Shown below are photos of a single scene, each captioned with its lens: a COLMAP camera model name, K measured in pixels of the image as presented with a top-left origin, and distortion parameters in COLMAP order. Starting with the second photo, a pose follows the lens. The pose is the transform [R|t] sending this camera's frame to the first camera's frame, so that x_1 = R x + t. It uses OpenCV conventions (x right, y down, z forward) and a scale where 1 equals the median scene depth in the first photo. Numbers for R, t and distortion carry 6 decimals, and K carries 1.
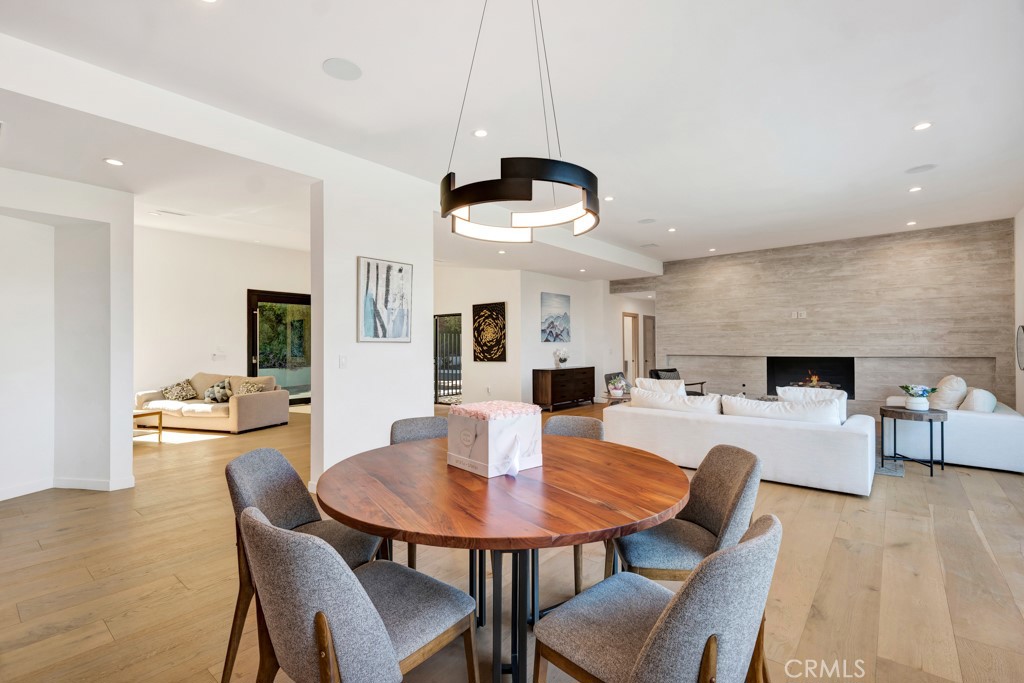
lens RADIAL K [[468.5, 0, 505.1], [0, 468.5, 344.6], [0, 0, 1]] dist [-0.000653, 0.000021]
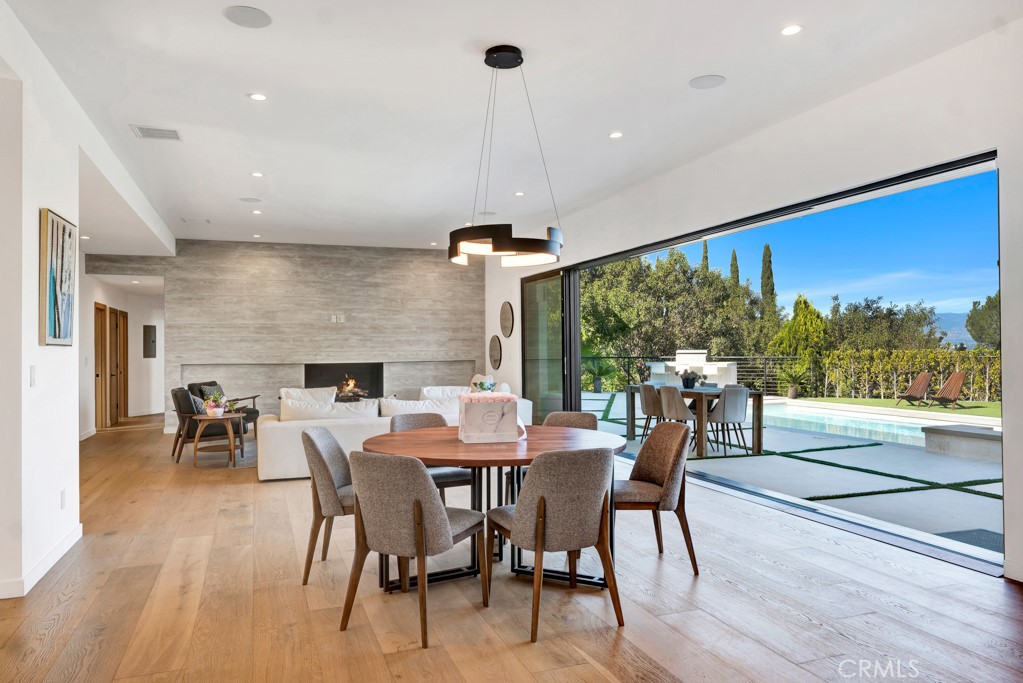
lens RADIAL K [[738.3, 0, 508.7], [0, 738.3, 338.6], [0, 0, 1]] dist [-0.009319, -0.000561]
pose [[0.474768, 0.013779, 0.880003, -0.511892], [0.002744, 0.999849, -0.017136, 0.002650], [-0.880107, 0.010551, 0.474659, -0.010710]]
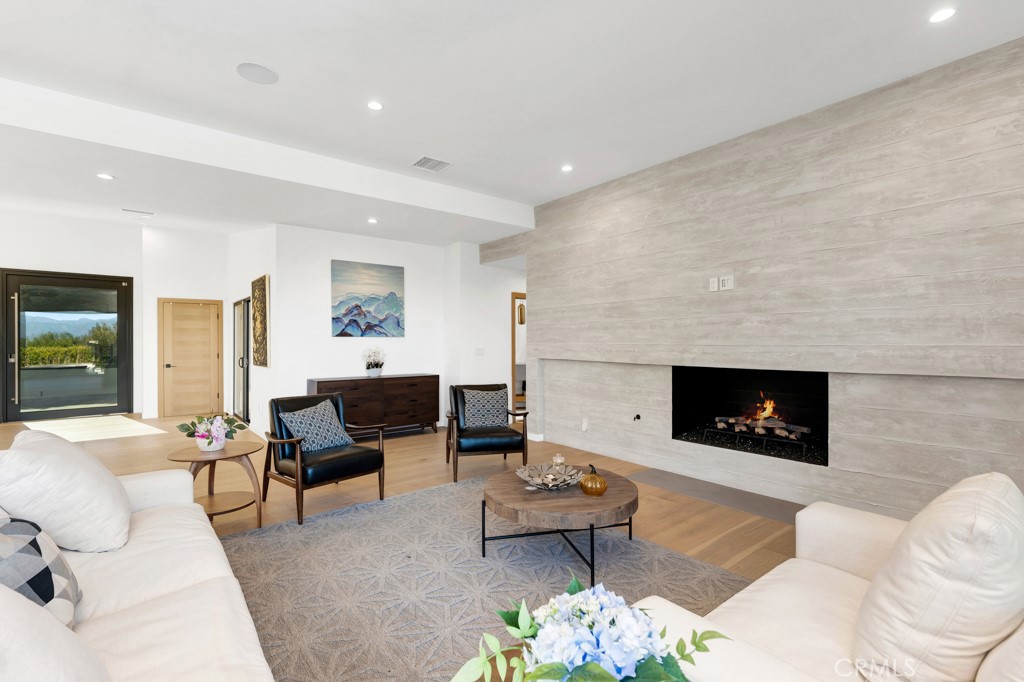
lens RADIAL K [[468.5, 0, 496.4], [0, 468.5, 343.3], [0, 0, 1]] dist [-0.000653, 0.000021]
pose [[0.979929, 0.005927, -0.199261, 0.486290], [-0.004411, 0.999958, 0.008049, -0.003118], [0.199300, -0.007008, 0.979913, 0.460756]]
